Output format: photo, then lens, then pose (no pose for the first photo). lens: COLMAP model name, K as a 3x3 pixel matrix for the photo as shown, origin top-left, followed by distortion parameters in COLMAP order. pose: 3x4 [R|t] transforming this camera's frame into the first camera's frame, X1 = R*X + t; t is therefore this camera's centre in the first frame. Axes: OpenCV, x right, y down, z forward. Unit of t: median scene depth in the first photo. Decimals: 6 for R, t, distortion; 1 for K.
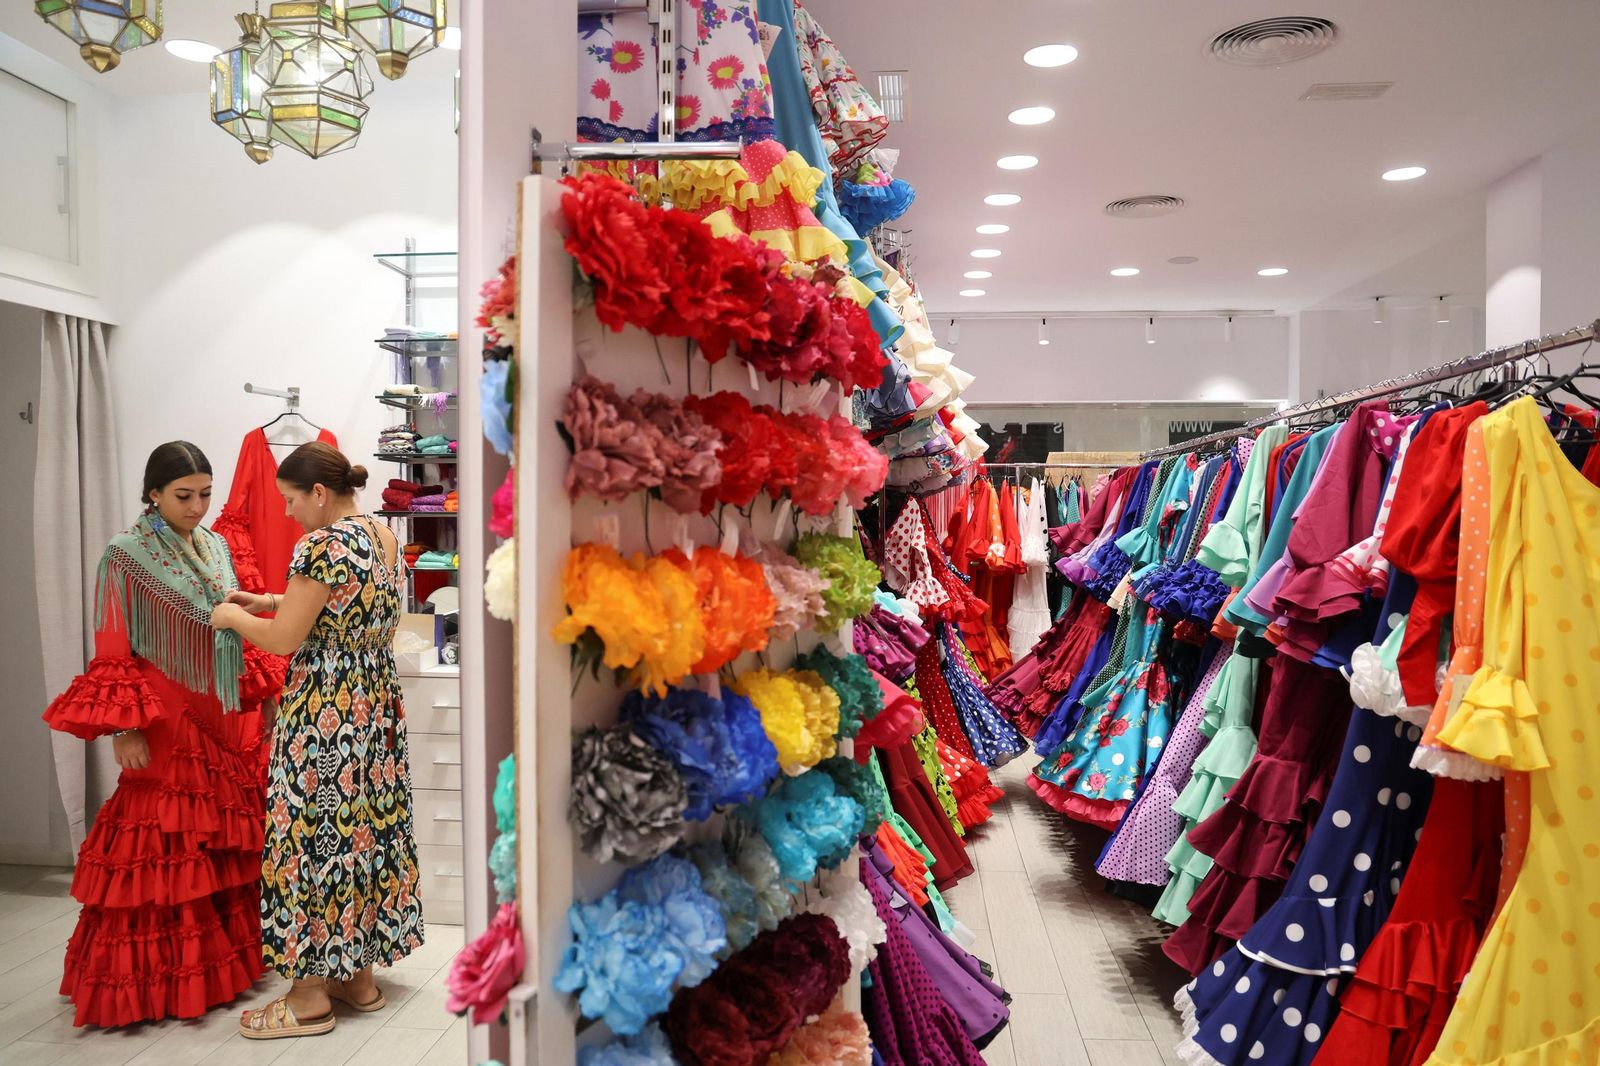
lens RADIAL K [[1133.3, 0, 800.3], [0, 1133.3, 490.5], [0, 0, 1]] dist [-0.088393, 0.066833]
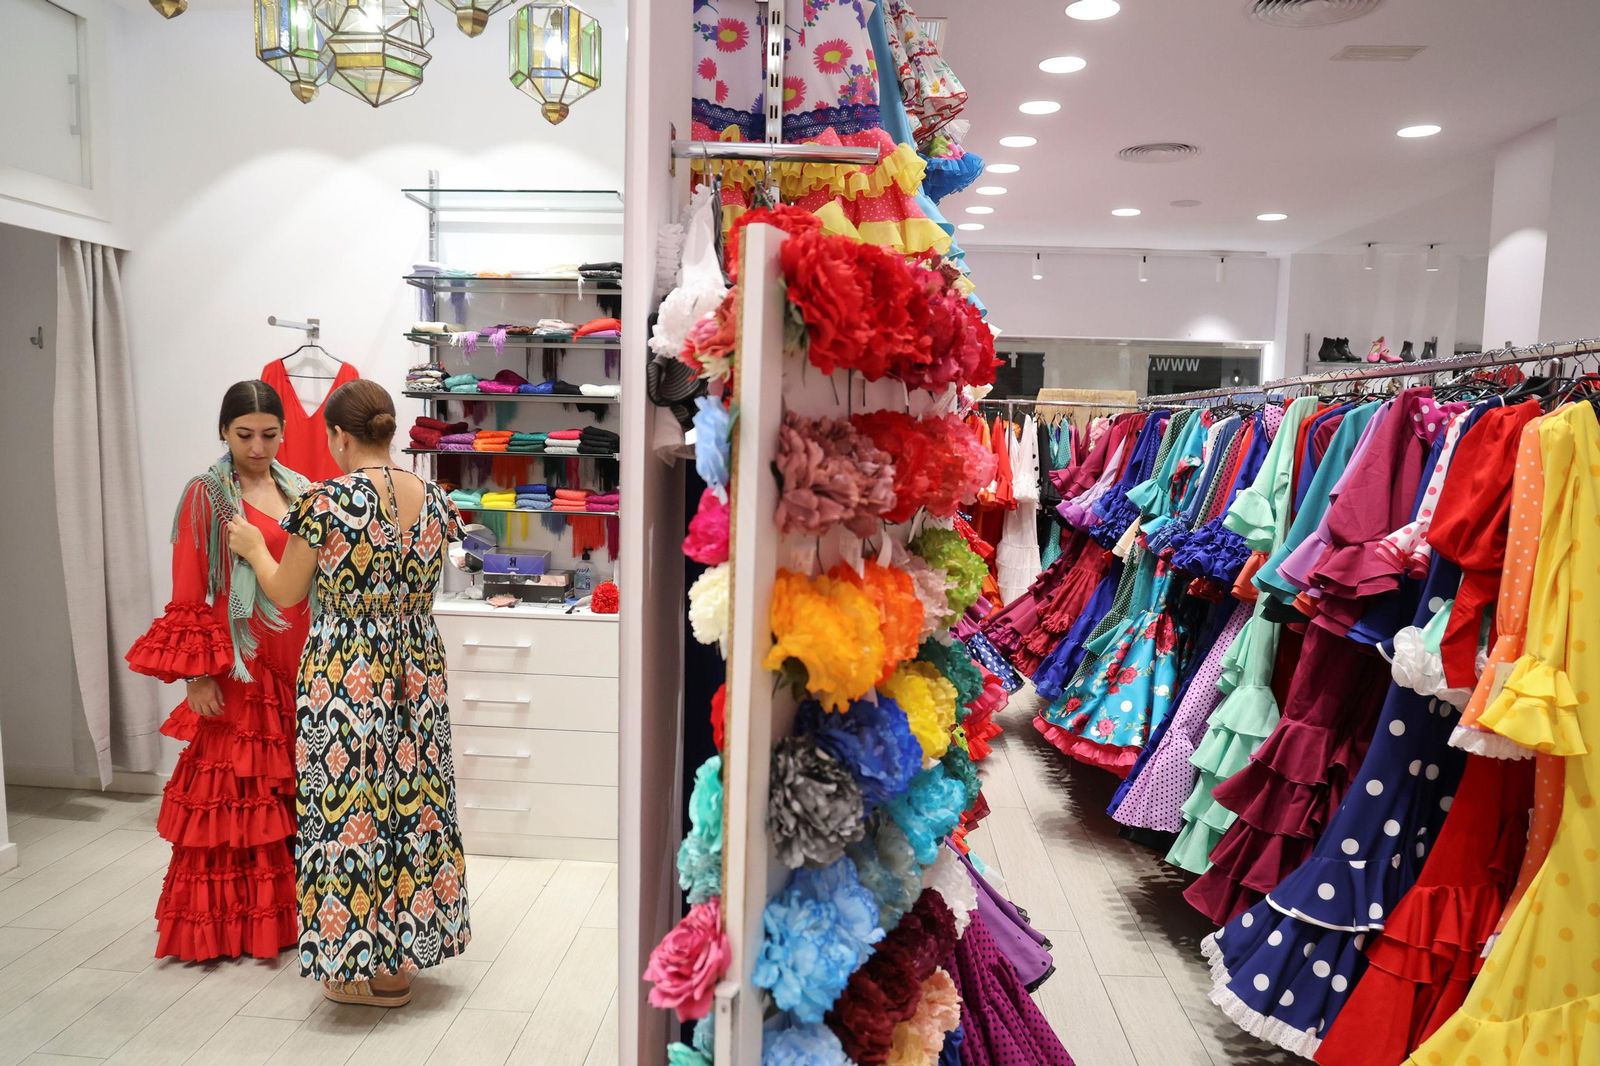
lens RADIAL K [[1133.3, 0, 800.3], [0, 1133.3, 490.5], [0, 0, 1]] dist [-0.088393, 0.066833]
pose [[0.999166, 0.023941, 0.033088, -0.098326], [-0.026361, 0.996854, 0.074747, -0.050028], [-0.031195, -0.075557, 0.996653, -0.020446]]
